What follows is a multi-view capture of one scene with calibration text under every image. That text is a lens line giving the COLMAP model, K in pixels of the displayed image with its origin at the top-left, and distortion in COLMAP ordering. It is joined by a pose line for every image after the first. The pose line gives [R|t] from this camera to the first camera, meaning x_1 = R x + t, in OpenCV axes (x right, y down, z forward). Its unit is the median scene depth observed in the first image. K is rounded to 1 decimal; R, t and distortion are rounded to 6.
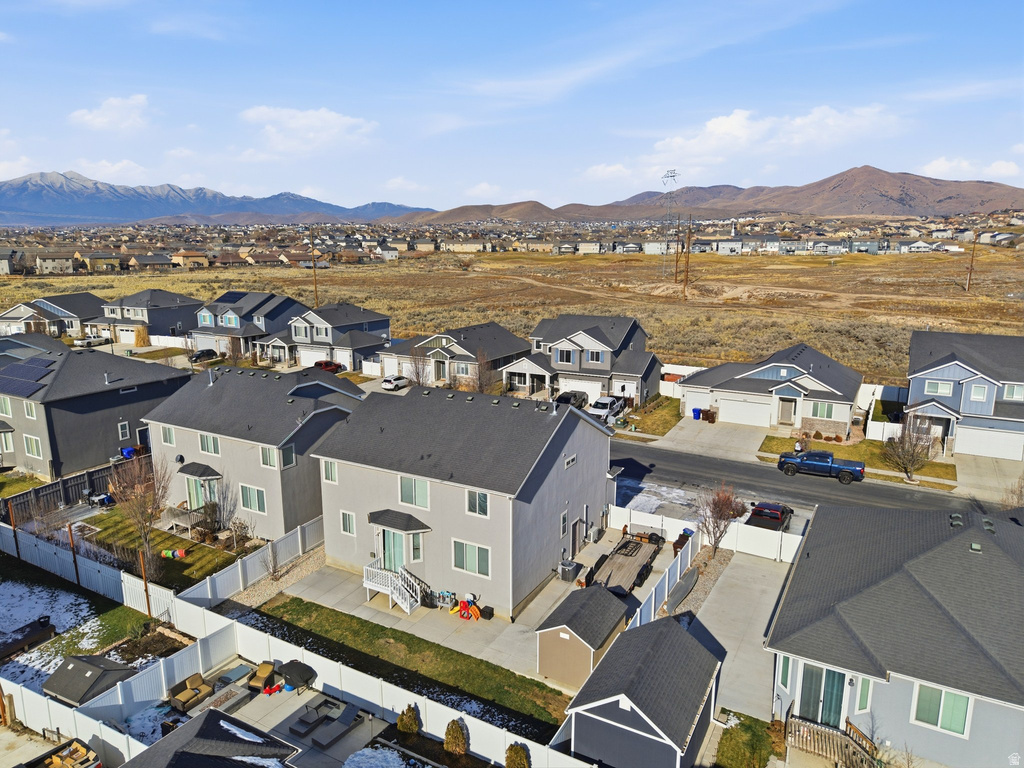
lens RADIAL K [[677.8, 0, 512.0], [0, 677.8, 384.0], [0, 0, 1]] dist [0.040278, -0.046532]
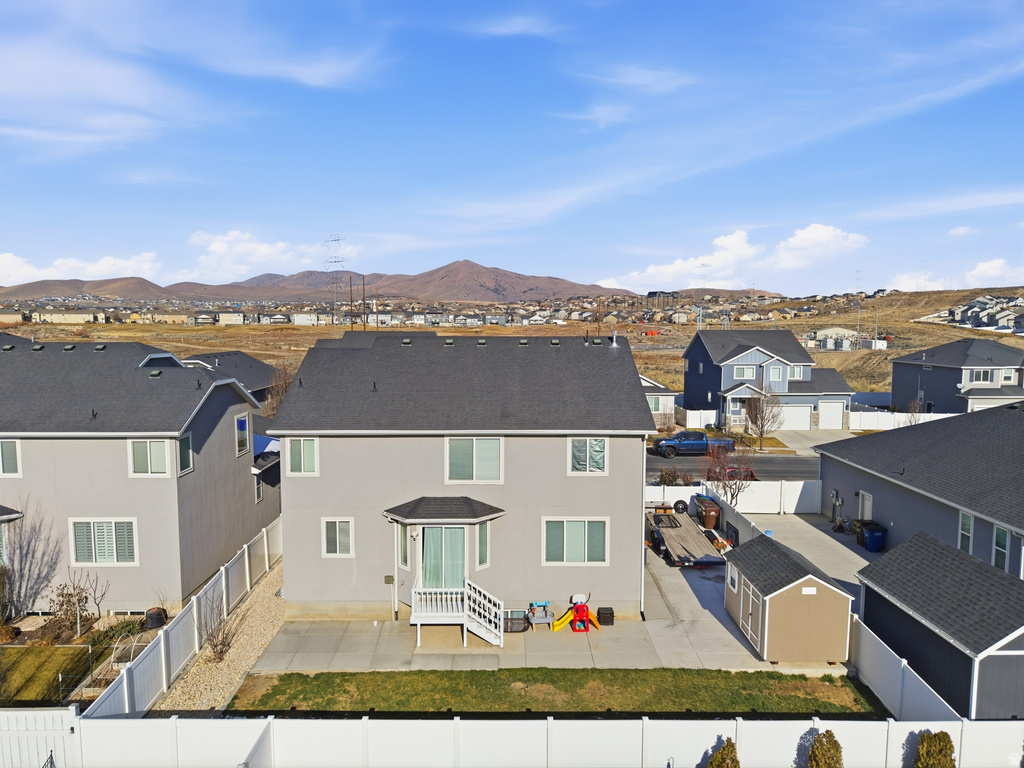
lens RADIAL K [[677.8, 0, 512.0], [0, 677.8, 384.0], [0, 0, 1]] dist [0.040278, -0.046532]
pose [[0.862913, -0.038914, 0.503851, -0.265160], [0.098025, 0.990983, -0.091344, 0.089697], [-0.495753, 0.128212, 0.858947, 0.241980]]
